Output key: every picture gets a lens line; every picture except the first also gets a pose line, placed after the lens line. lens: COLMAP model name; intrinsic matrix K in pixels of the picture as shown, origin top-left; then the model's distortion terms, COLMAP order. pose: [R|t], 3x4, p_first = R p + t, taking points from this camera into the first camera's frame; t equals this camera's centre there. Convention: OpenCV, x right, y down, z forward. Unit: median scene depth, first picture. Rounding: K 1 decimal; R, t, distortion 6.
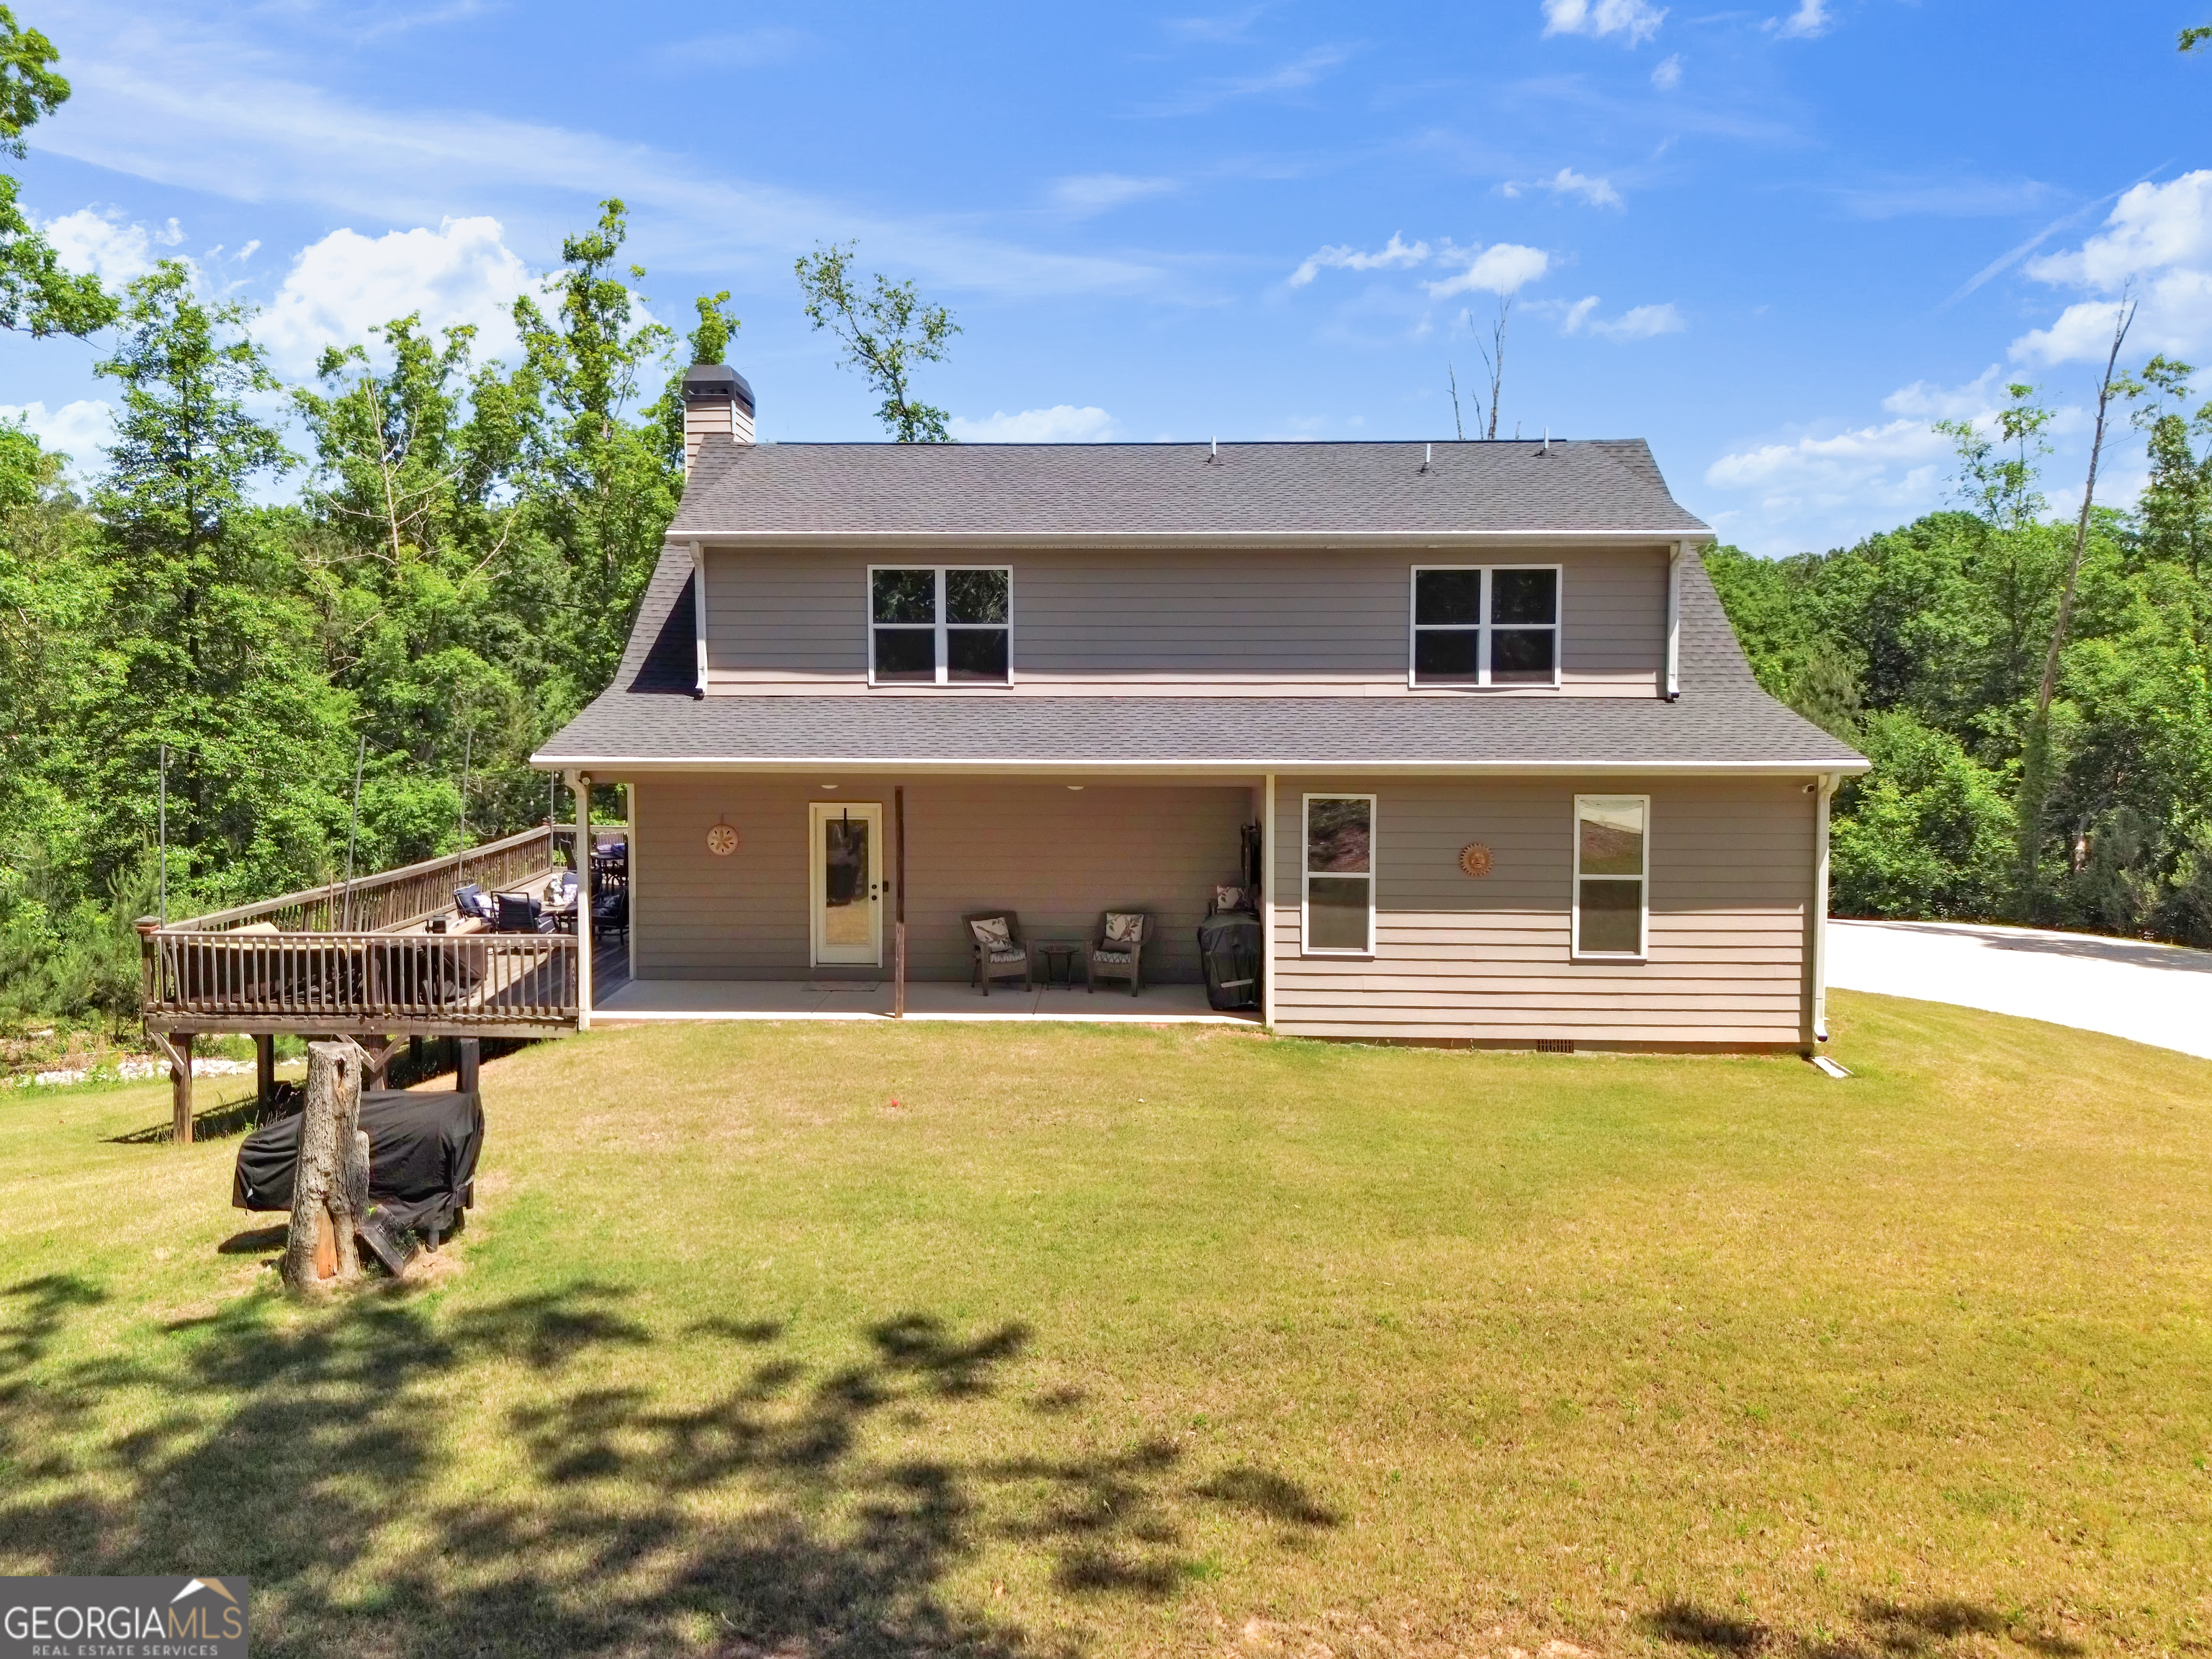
lens RADIAL K [[1612.5, 0, 1068.3], [0, 1612.5, 718.3], [0, 0, 1]] dist [0.050427, -0.027382]
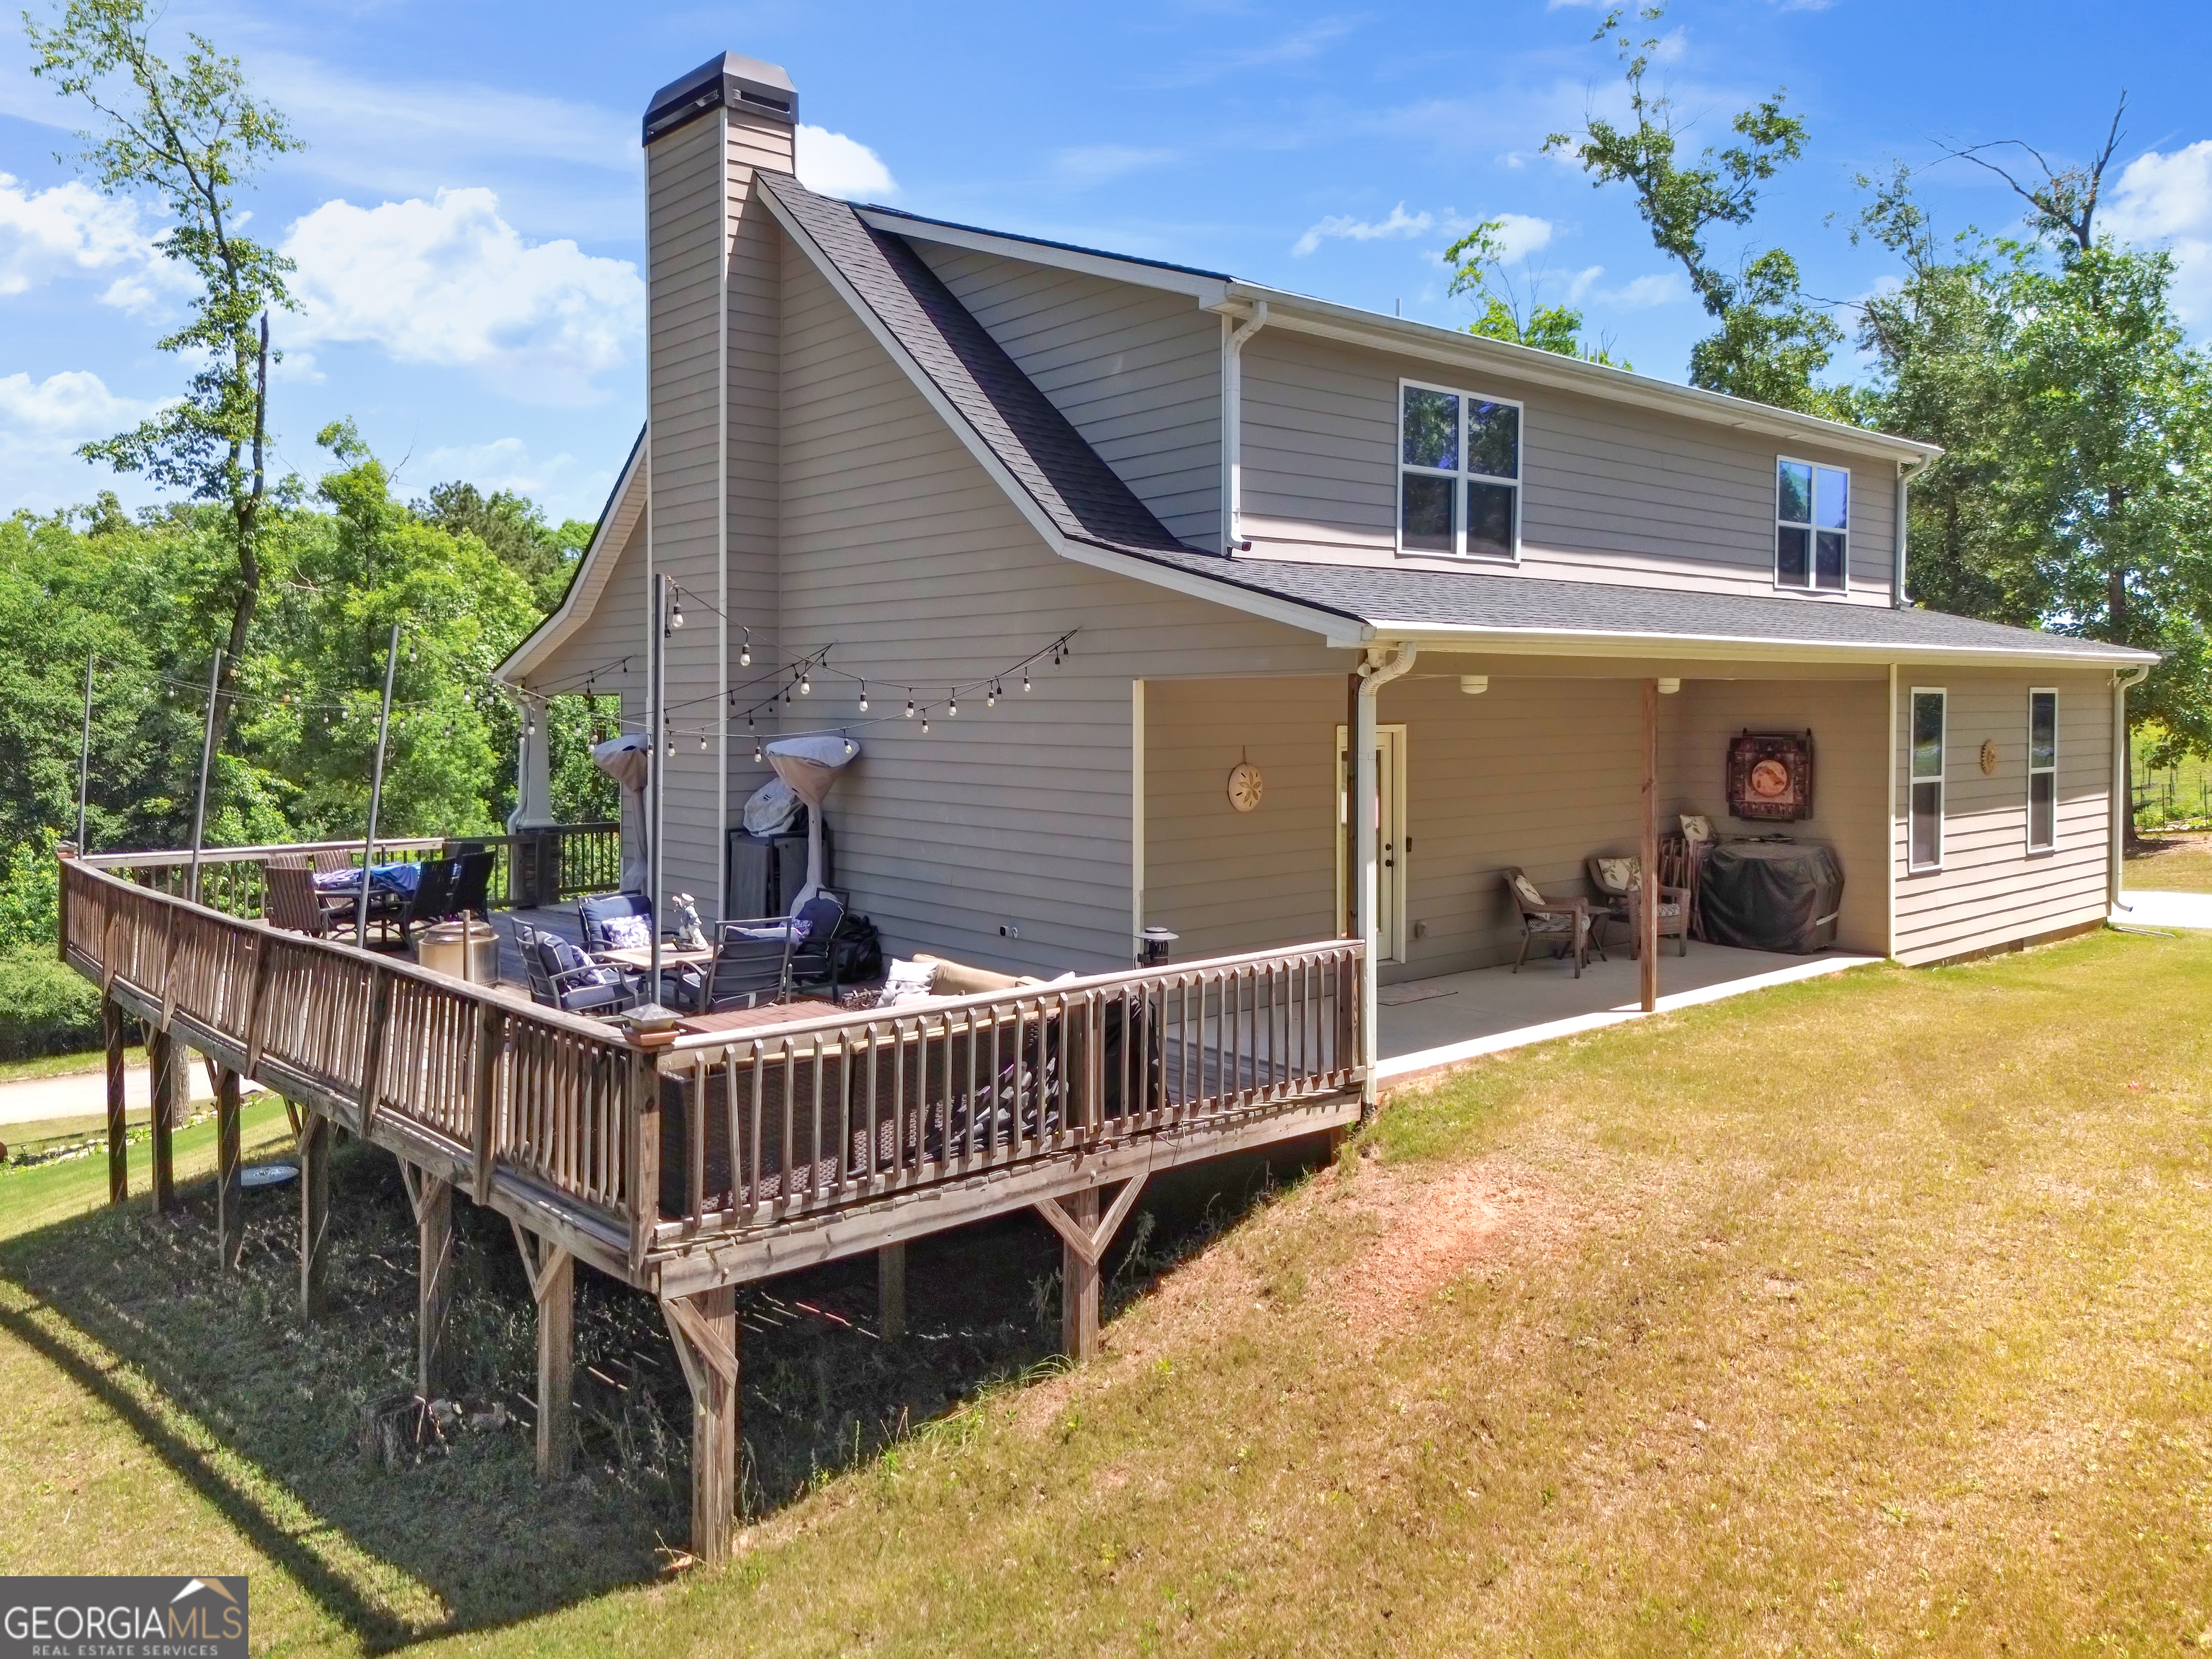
lens RADIAL K [[1612.5, 0, 1113.8], [0, 1612.5, 718.8], [0, 0, 1]] dist [0.050427, -0.027382]
pose [[0.733697, -0.012984, 0.679352, -0.687419], [0.026846, 0.999591, -0.009889, 0.054276], [-0.678946, 0.025493, 0.733746, 0.580155]]
